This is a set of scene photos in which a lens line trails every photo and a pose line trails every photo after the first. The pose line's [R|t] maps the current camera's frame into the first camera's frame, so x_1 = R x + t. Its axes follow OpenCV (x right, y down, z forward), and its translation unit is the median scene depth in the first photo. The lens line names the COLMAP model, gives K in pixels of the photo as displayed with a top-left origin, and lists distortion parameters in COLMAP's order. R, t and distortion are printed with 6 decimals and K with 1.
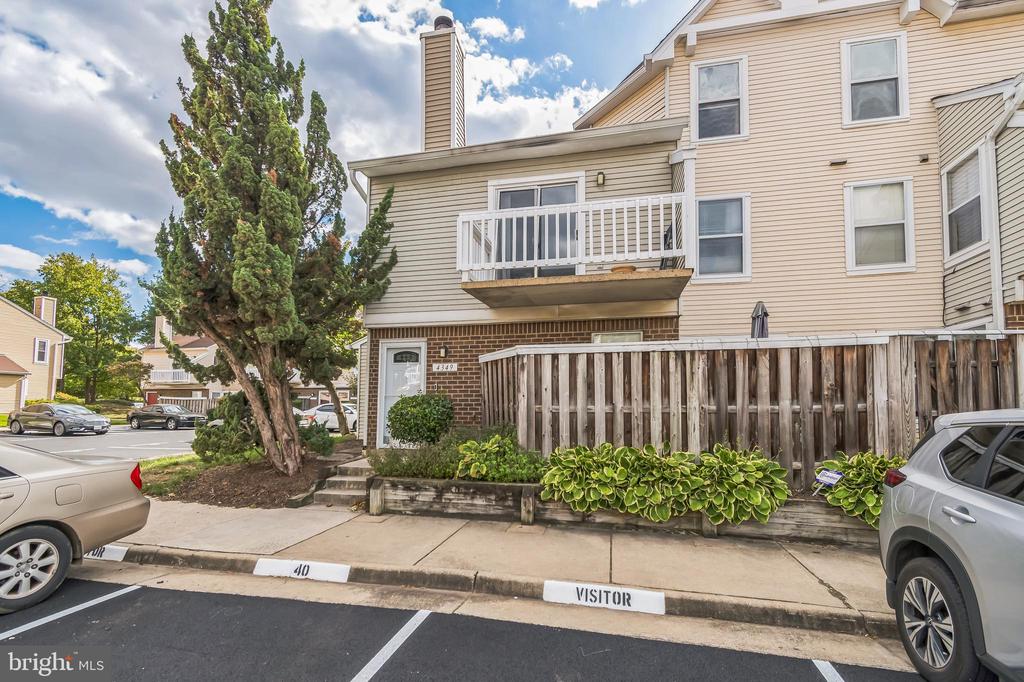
lens RADIAL K [[470.9, 0, 512.1], [0, 470.9, 365.6], [0, 0, 1]] dist [0.002352, 0.000787]
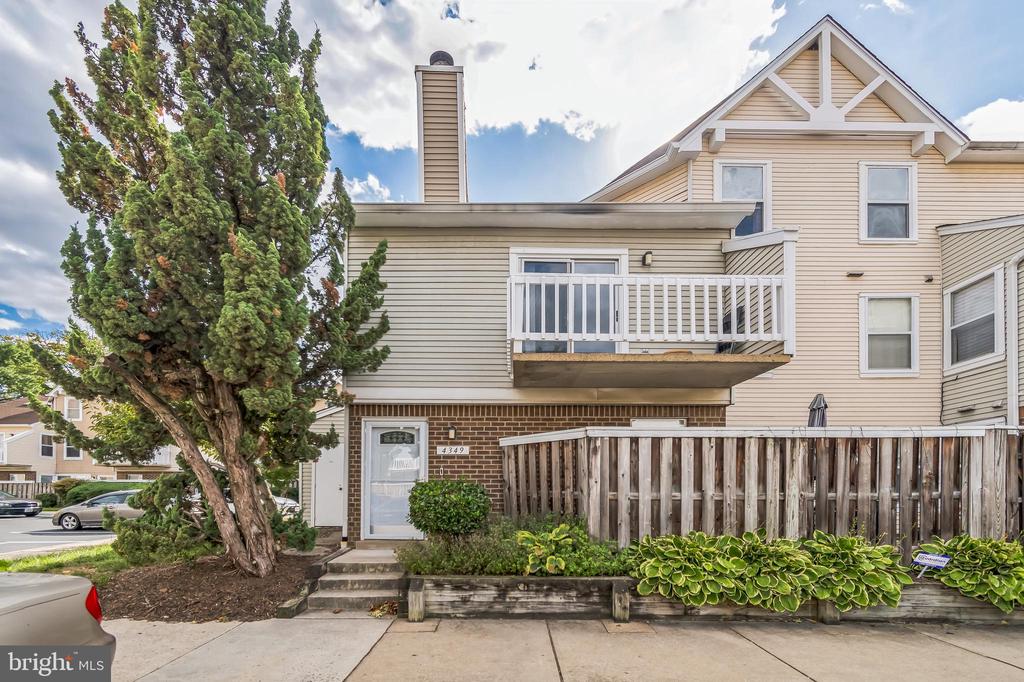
lens RADIAL K [[414.8, 0, 514.3], [0, 414.8, 477.8], [0, 0, 1]] dist [0.001694, 0.000172]
pose [[0.959302, 0.008877, 0.282241, -0.349941], [-0.024279, 0.998397, 0.051121, 0.018019], [-0.281335, -0.055893, 0.957980, 0.261386]]
